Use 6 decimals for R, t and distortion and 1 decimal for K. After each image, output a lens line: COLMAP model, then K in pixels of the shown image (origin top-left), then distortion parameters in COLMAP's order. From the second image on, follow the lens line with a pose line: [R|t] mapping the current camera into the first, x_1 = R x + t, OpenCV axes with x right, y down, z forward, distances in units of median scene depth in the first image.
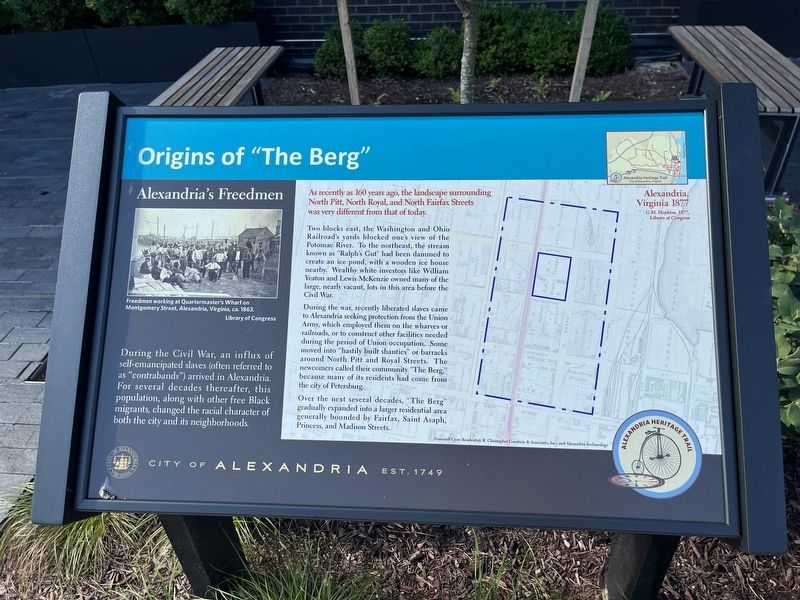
lens RADIAL K [[620.5, 0, 403.5], [0, 620.5, 294.5], [0, 0, 1]] dist [0.043773, -0.001734]
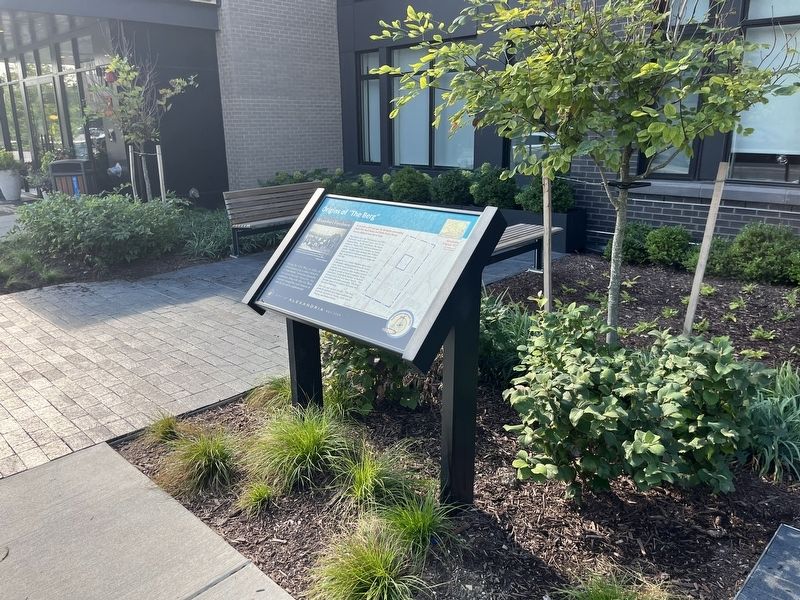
lens RADIAL K [[620.5, 0, 396.6], [0, 620.5, 293.3], [0, 0, 1]] dist [0.043773, -0.001734]
pose [[0.769074, 0.202269, -0.606311, 1.872771], [-0.377728, 0.909063, -0.175859, 0.576010], [0.515604, 0.364269, 0.775539, -1.033612]]
